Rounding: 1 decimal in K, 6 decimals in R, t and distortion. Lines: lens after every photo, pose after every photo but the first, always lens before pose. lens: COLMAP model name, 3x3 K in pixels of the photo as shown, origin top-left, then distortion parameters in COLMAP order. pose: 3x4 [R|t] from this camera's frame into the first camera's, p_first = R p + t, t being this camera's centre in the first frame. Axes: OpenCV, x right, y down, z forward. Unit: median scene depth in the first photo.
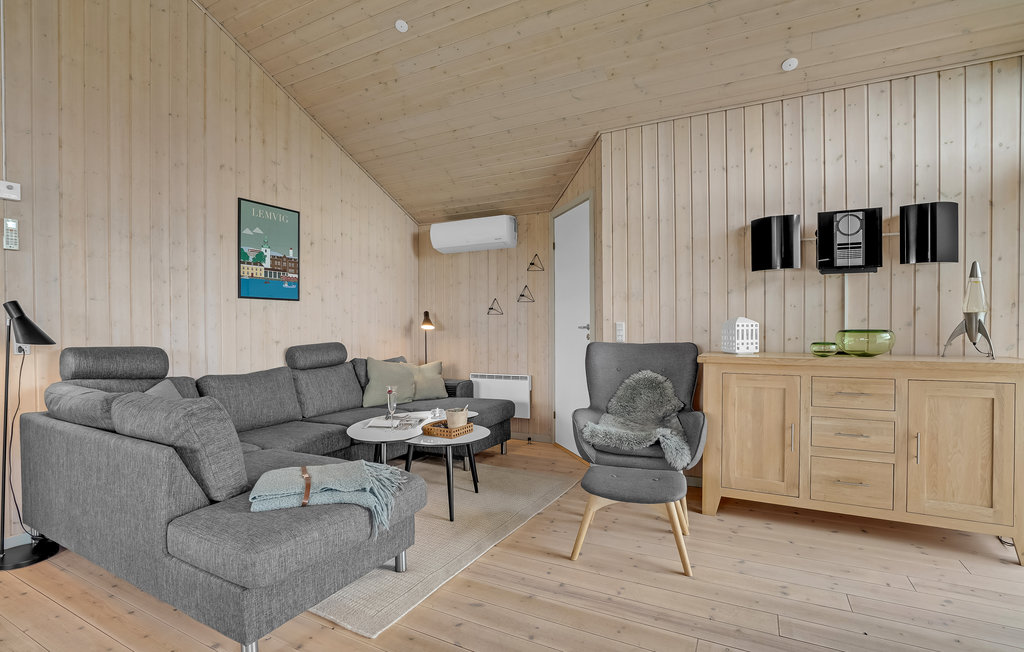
lens RADIAL K [[499.4, 0, 528.3], [0, 499.4, 324.4], [0, 0, 1]] dist [-0.003003, -0.000062]
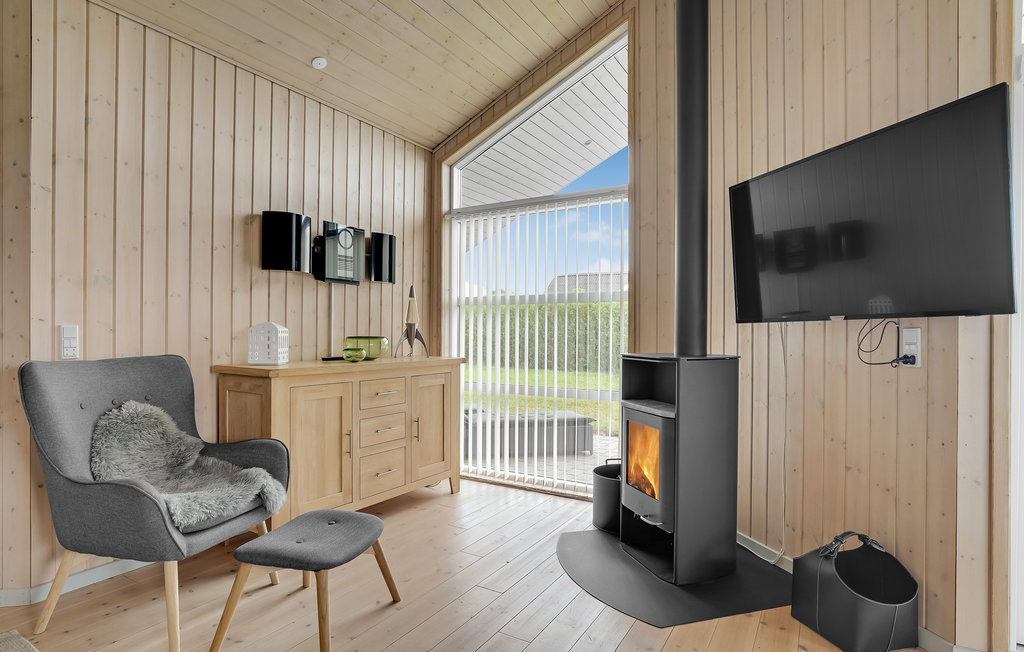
lens RADIAL K [[542.7, 0, 512.0], [0, 542.7, 326.0], [0, 0, 1]] dist [0.002584, 0.000400]
pose [[0.097718, 0.013672, 0.995120, -0.484724], [-0.012762, 0.999841, -0.012484, -0.001979], [-0.995132, -0.011480, 0.097877, 0.518987]]
